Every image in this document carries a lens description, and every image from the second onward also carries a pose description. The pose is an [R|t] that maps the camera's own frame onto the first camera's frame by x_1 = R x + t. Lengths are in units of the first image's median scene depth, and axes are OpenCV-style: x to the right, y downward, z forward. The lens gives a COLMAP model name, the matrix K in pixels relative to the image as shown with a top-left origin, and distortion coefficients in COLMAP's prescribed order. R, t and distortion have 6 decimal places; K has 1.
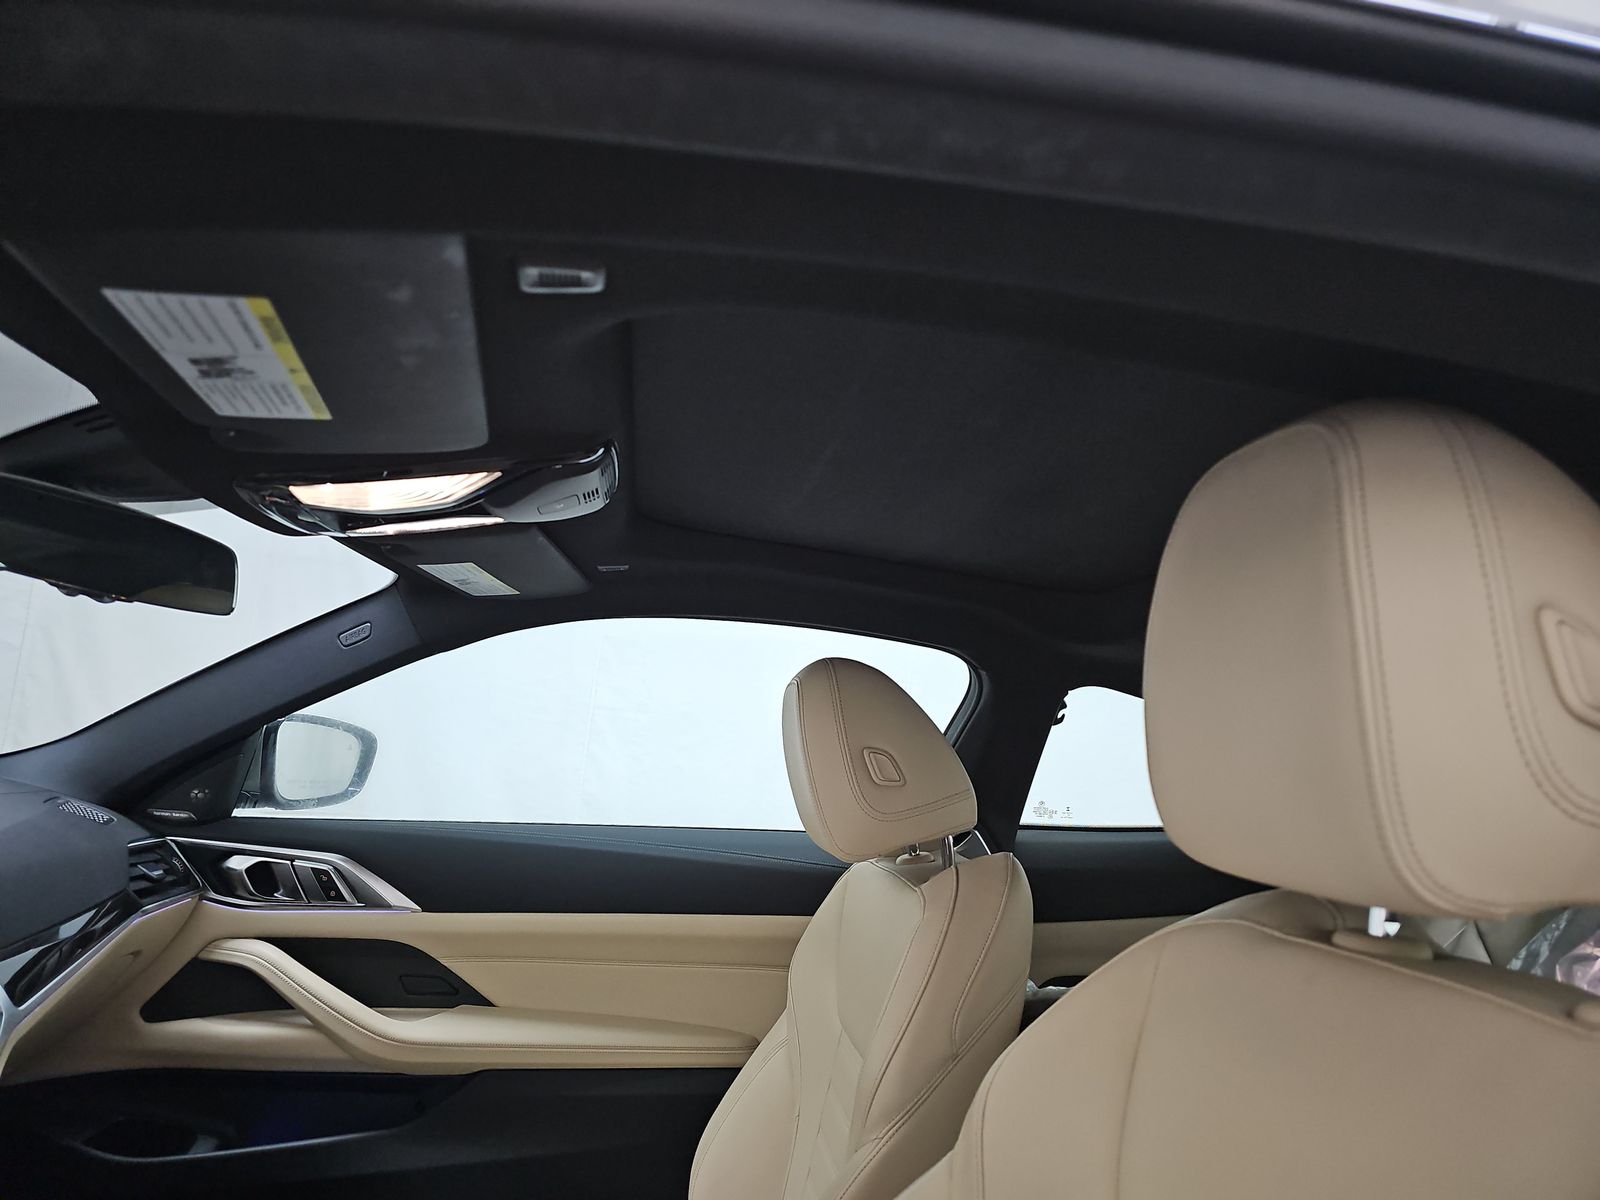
lens RADIAL K [[1070.2, 0, 807.4], [0, 1070.2, 597.0], [0, 0, 1]] dist [0.060566, -0.060035]
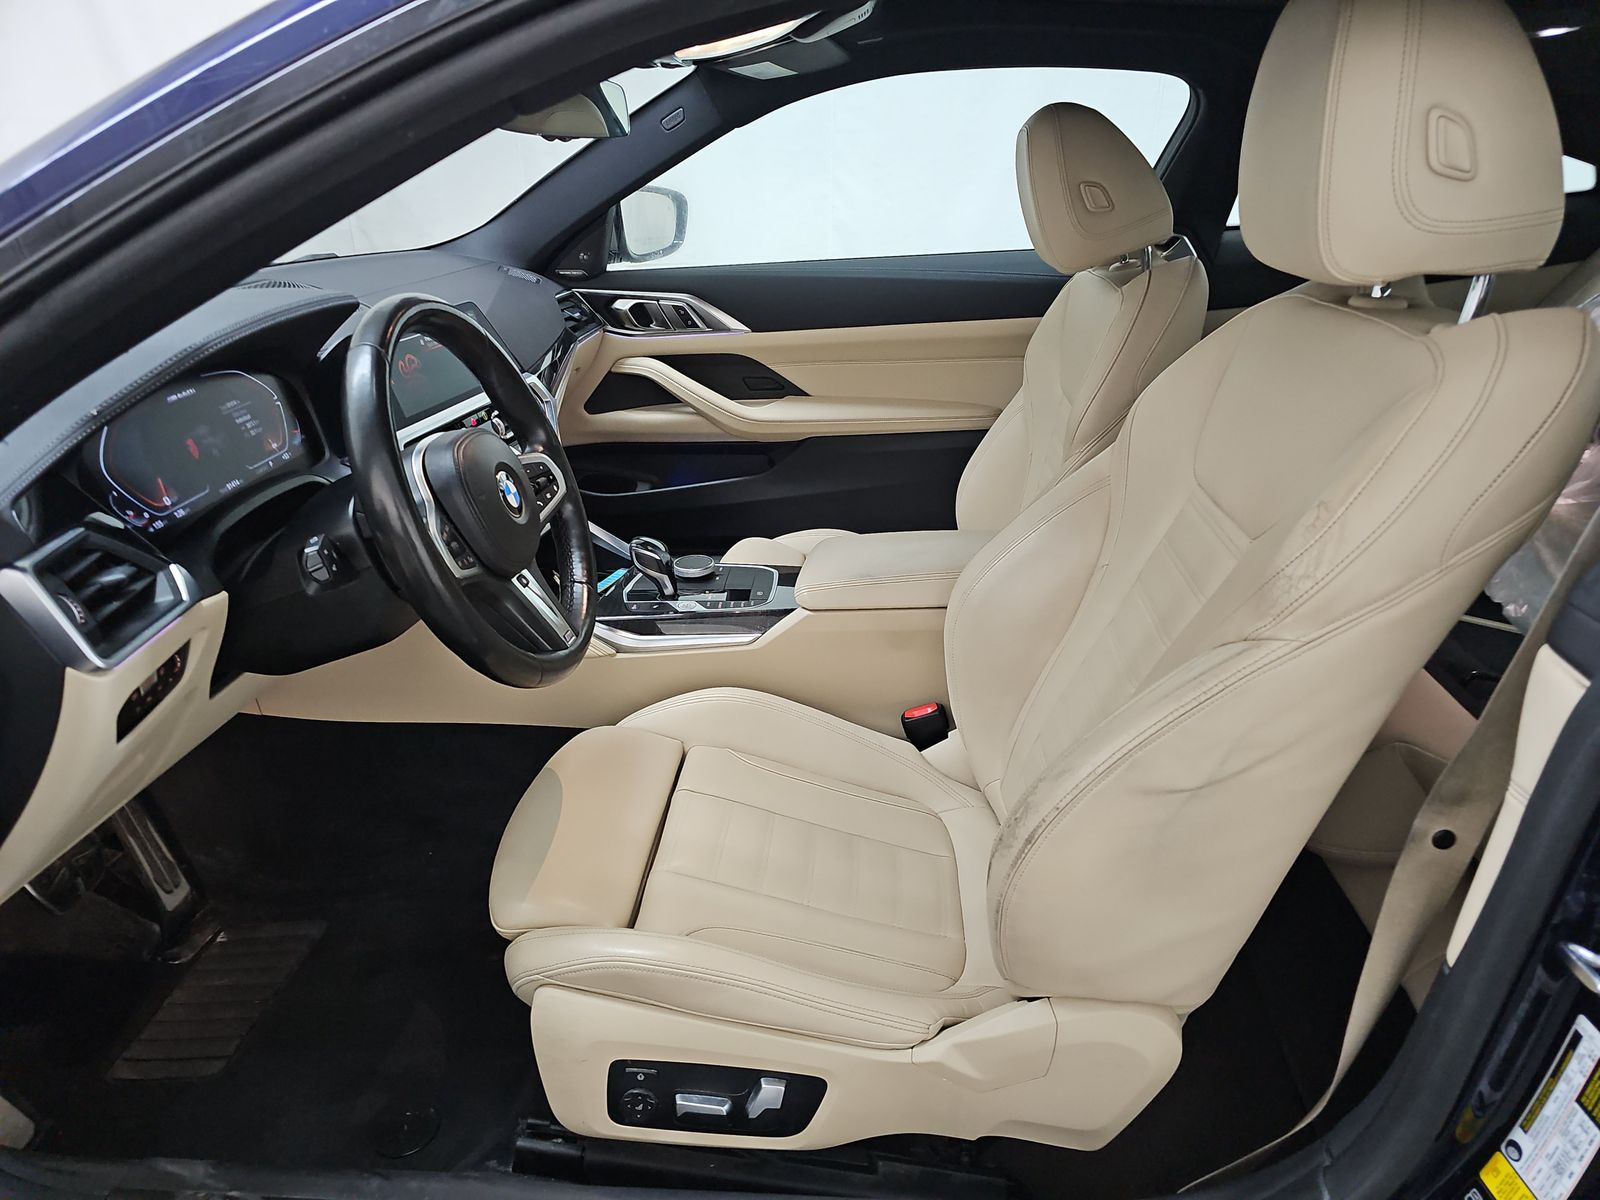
lens RADIAL K [[1054.4, 0, 795.1], [0, 1054.4, 603.9], [0, 0, 1]] dist [0.064232, -0.048381]
pose [[0.971285, -0.001725, -0.237912, 0.019334], [0.123887, 0.857378, 0.499556, -0.082786], [0.203119, -0.514685, 0.832972, -0.303252]]
